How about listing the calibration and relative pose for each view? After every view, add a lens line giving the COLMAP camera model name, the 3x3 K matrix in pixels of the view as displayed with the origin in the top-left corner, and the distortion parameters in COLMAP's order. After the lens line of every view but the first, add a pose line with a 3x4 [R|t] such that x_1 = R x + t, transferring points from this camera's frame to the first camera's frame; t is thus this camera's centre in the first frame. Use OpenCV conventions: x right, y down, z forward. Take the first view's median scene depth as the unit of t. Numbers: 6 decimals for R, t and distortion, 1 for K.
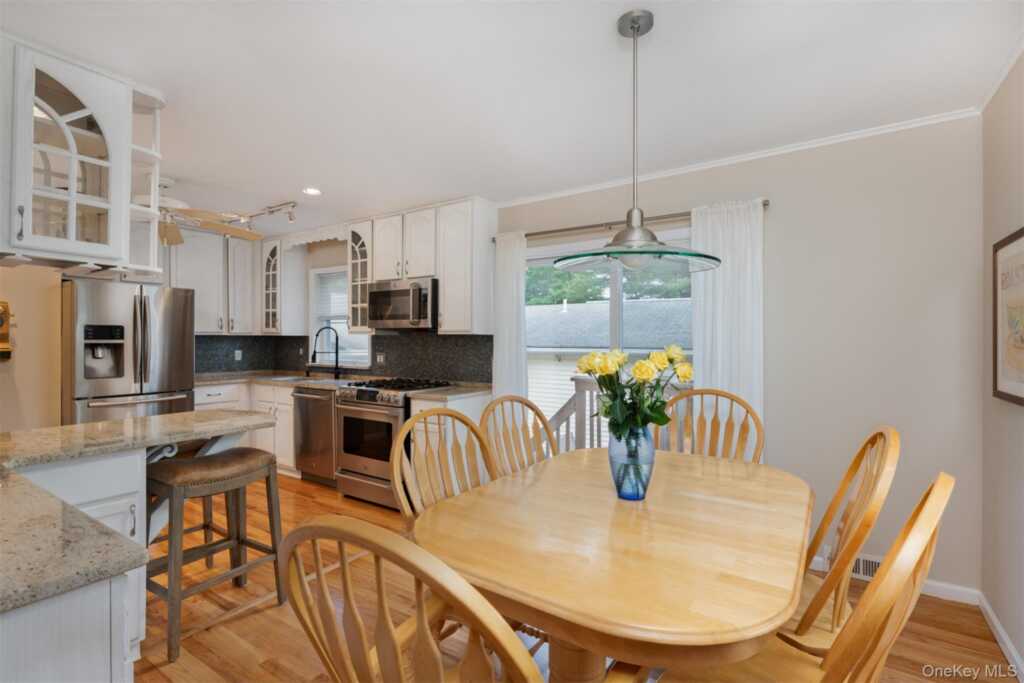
lens RADIAL K [[487.1, 0, 512.0], [0, 487.1, 341.5], [0, 0, 1]] dist [-0.001432, -0.000194]
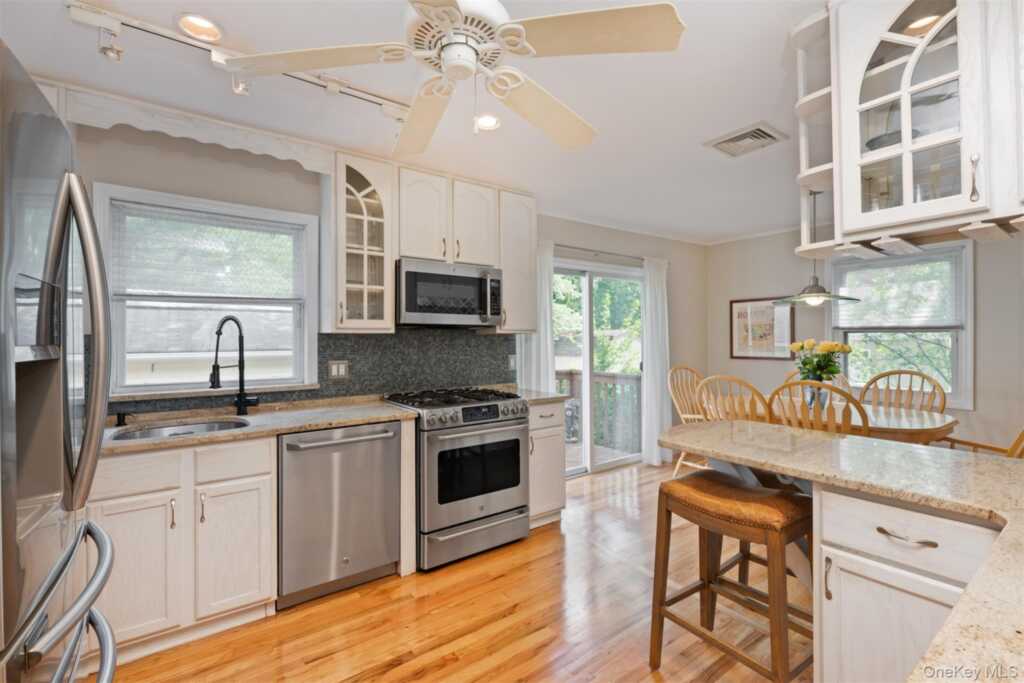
lens RADIAL K [[436.3, 0, 512.0], [0, 436.3, 341.5], [0, 0, 1]] dist [0.000437, 0.000062]
pose [[0.355031, -0.007574, 0.934824, -0.800086], [0.012629, 0.999915, 0.003305, -0.001194], [-0.934769, 0.010632, 0.355096, 0.624898]]
